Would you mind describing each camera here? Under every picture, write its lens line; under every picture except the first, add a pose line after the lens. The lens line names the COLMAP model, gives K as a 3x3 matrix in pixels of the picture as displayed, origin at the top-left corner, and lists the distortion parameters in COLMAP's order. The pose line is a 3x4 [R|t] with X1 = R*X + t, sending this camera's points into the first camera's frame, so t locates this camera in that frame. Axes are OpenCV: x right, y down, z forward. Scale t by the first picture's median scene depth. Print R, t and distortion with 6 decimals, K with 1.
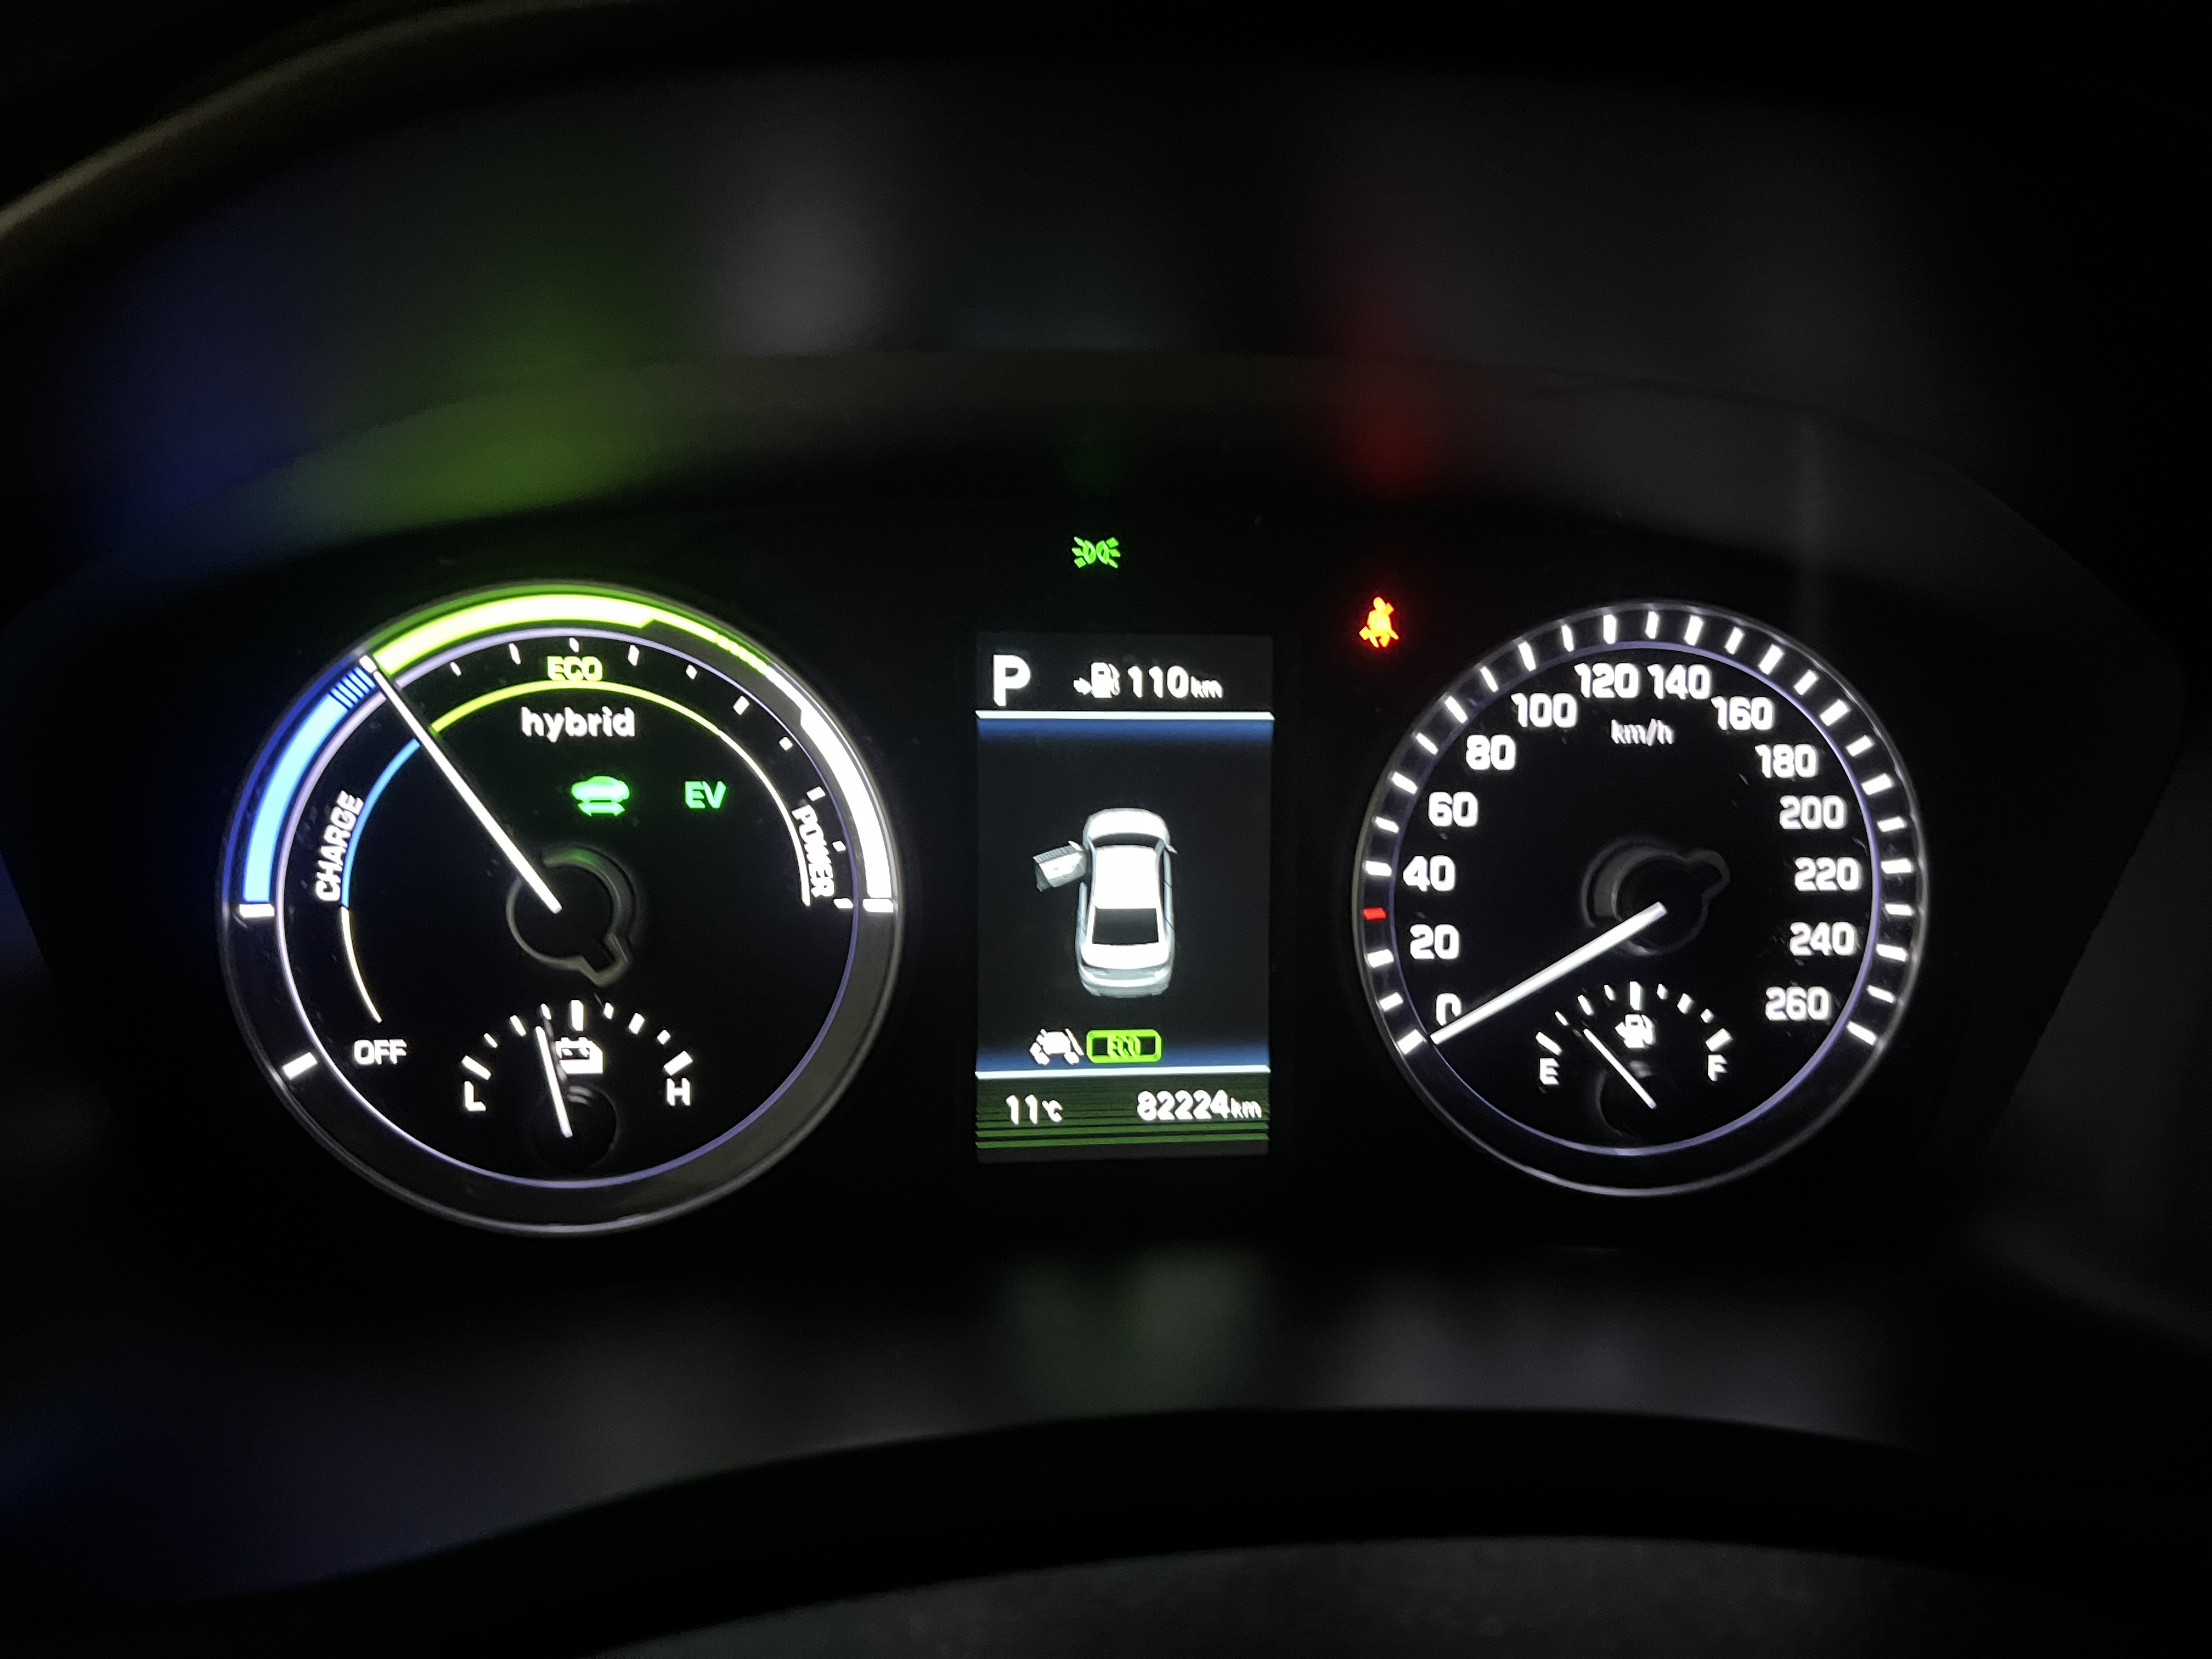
lens RADIAL K [[1688.2, 0, 1123.2], [0, 1688.2, 816.0], [0, 0, 1]] dist [0.059599, -0.068913]
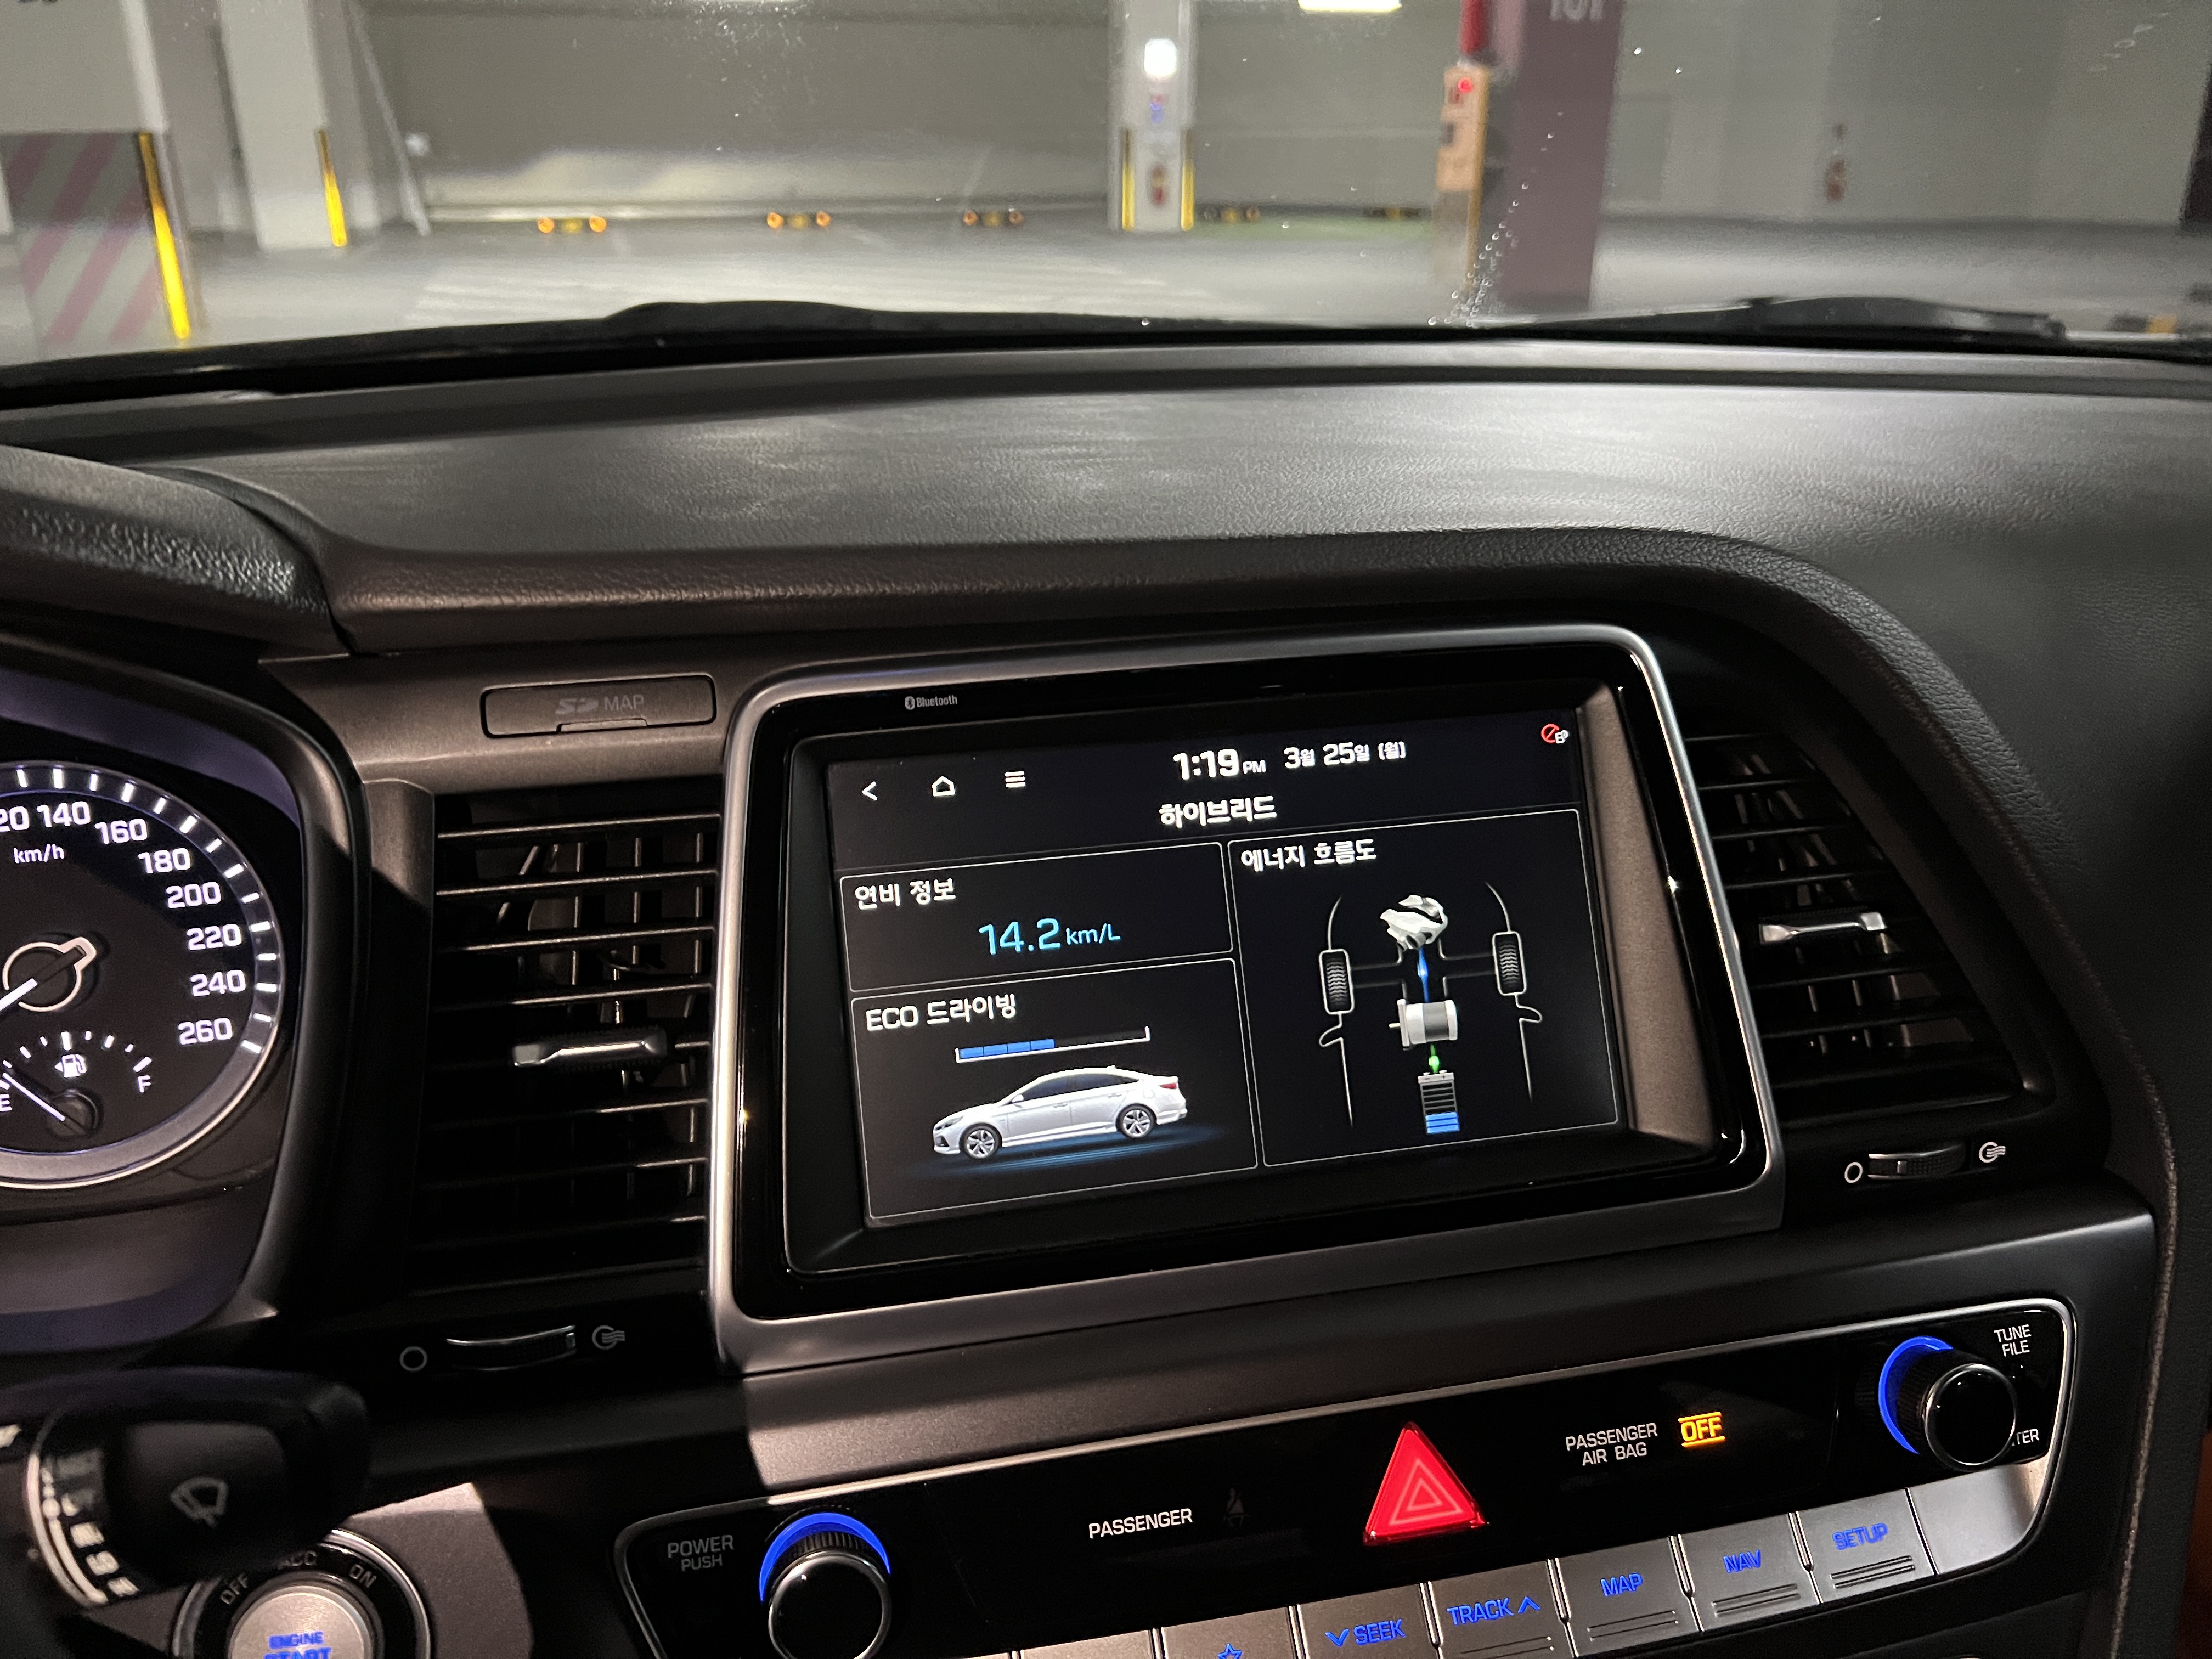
lens RADIAL K [[1688.2, 0, 1086.0], [0, 1688.2, 821.7], [0, 0, 1]] dist [0.059599, -0.068913]
pose [[0.988341, -0.102837, 0.112280, 1.021863], [0.097024, 0.993701, 0.056076, -0.072373], [-0.117340, -0.044528, 0.992093, -0.490548]]
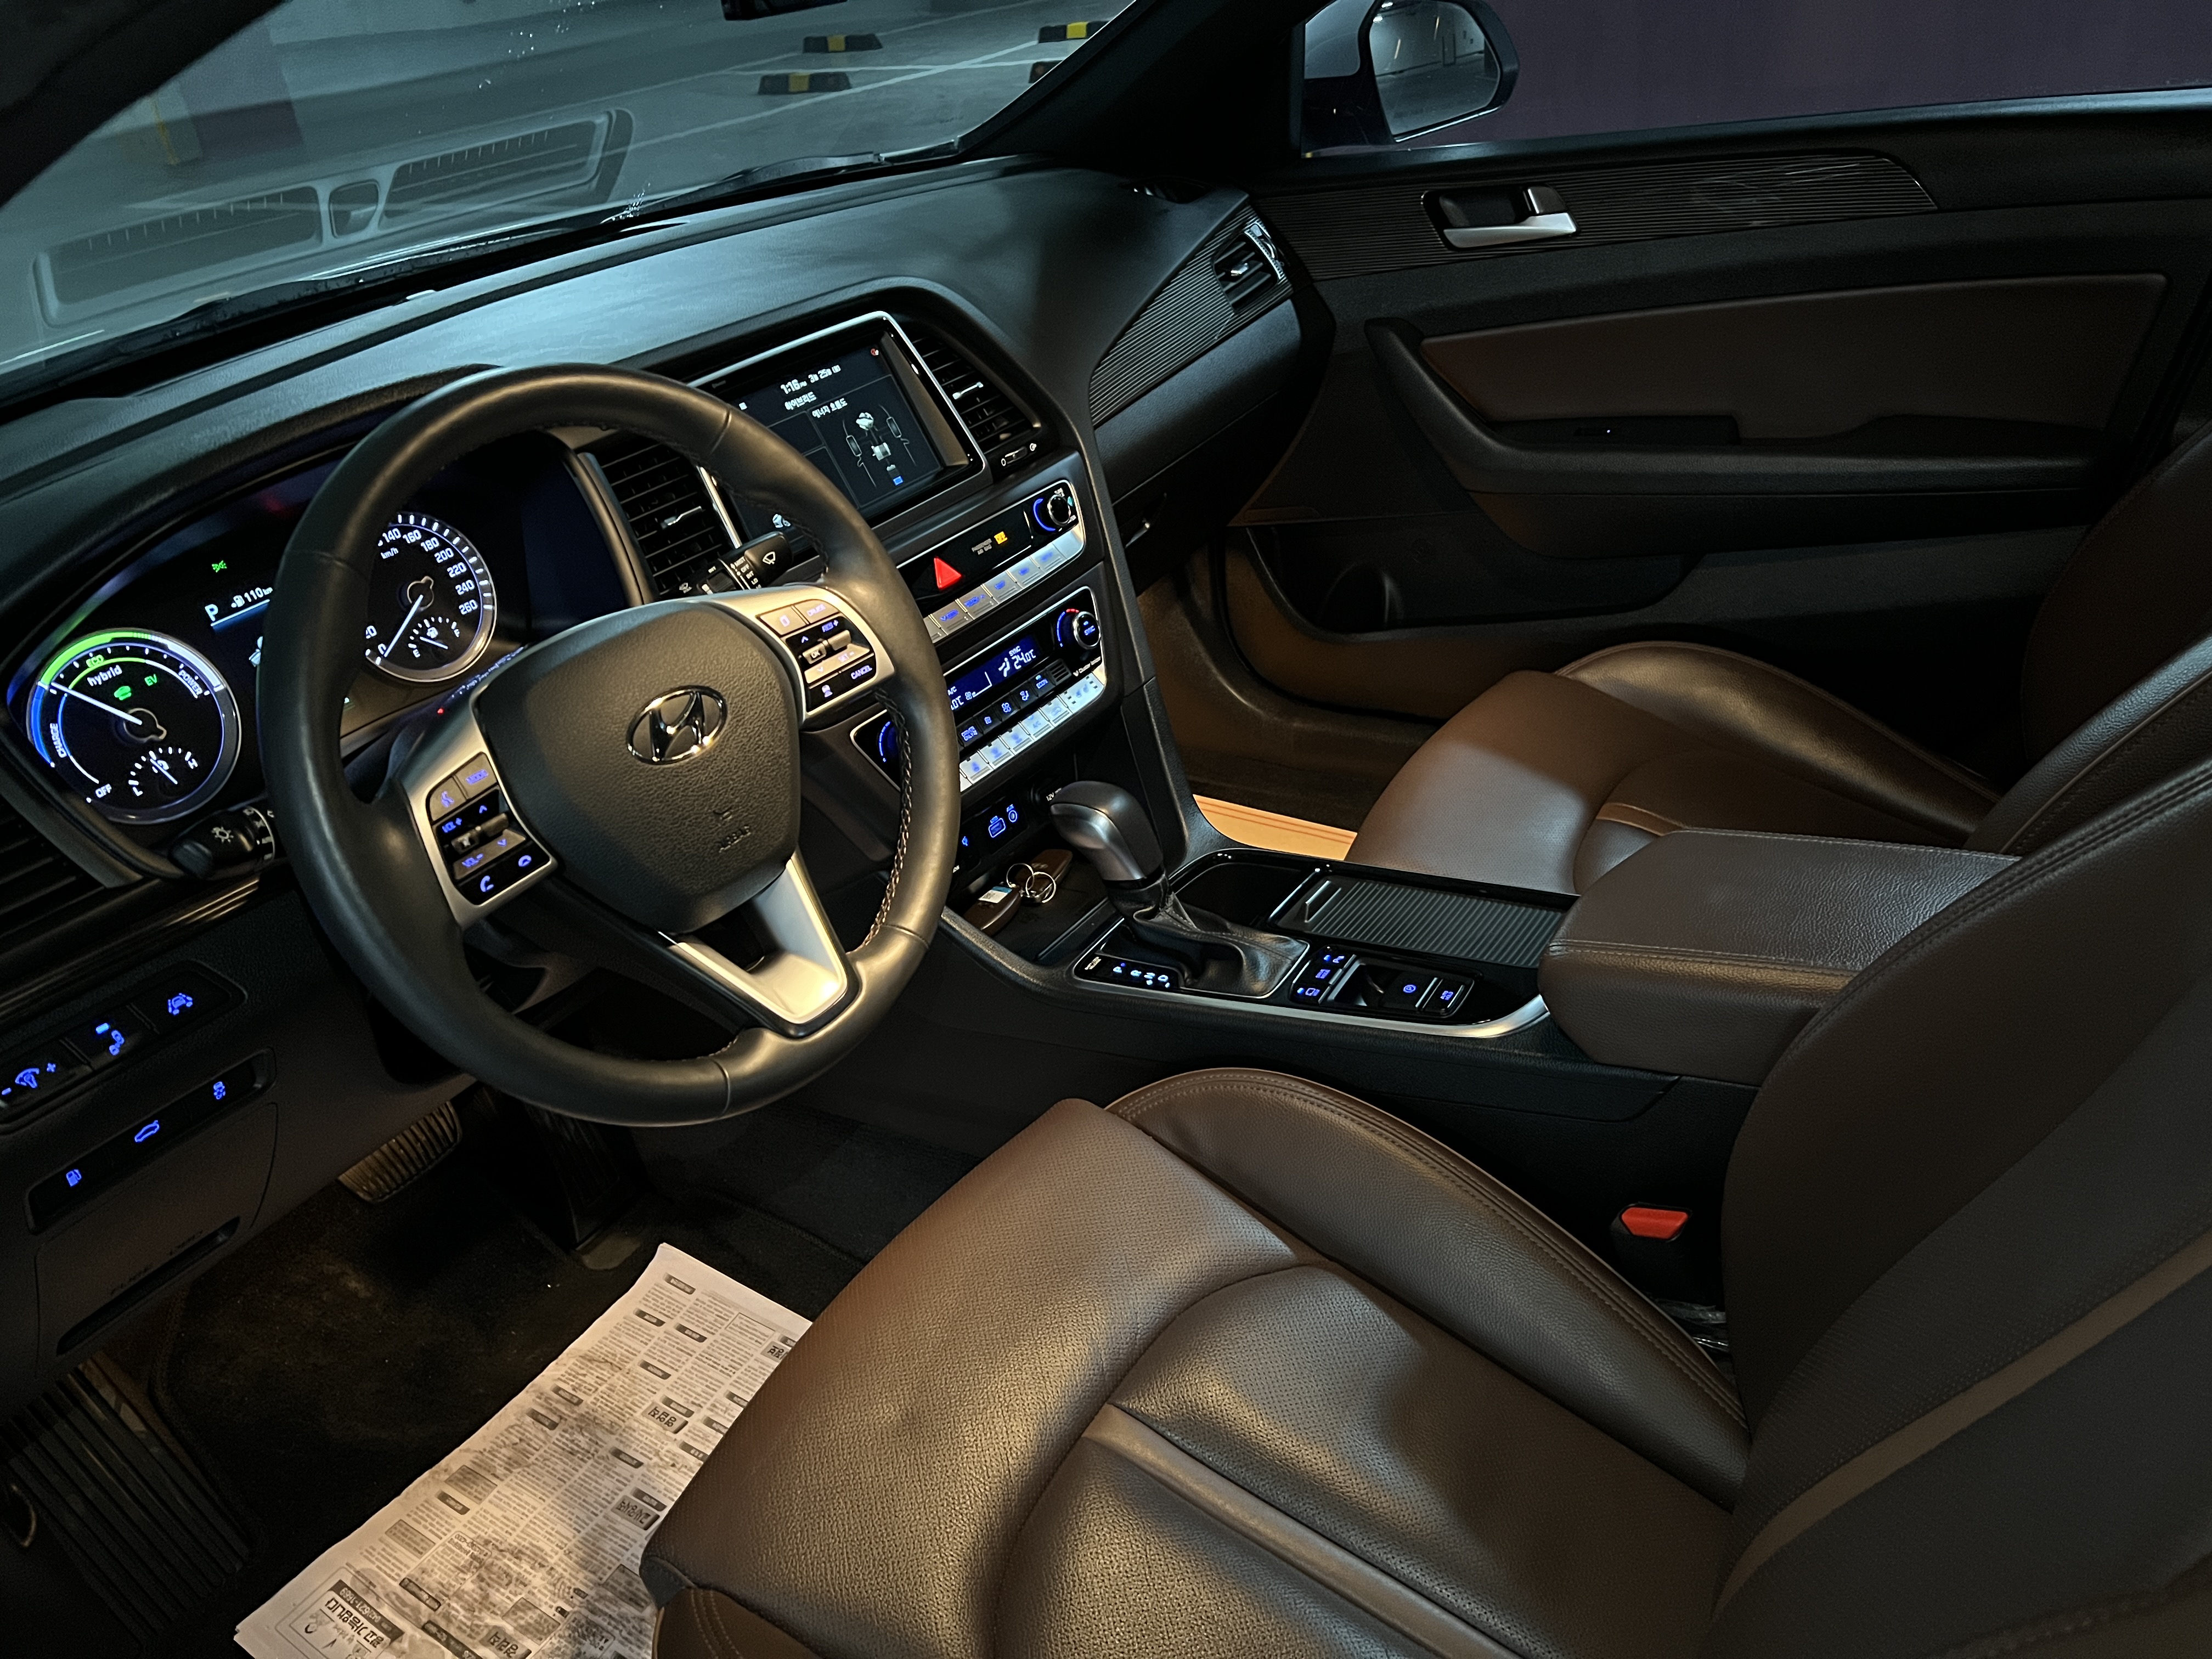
lens RADIAL K [[1688.2, 0, 1116.0], [0, 1688.2, 822.7], [0, 0, 1]] dist [0.059599, -0.068913]
pose [[0.627960, -0.486529, 0.607418, -1.163161], [0.382068, 0.872694, 0.304021, -0.060620], [-0.678005, 0.041162, 0.733904, -2.574442]]
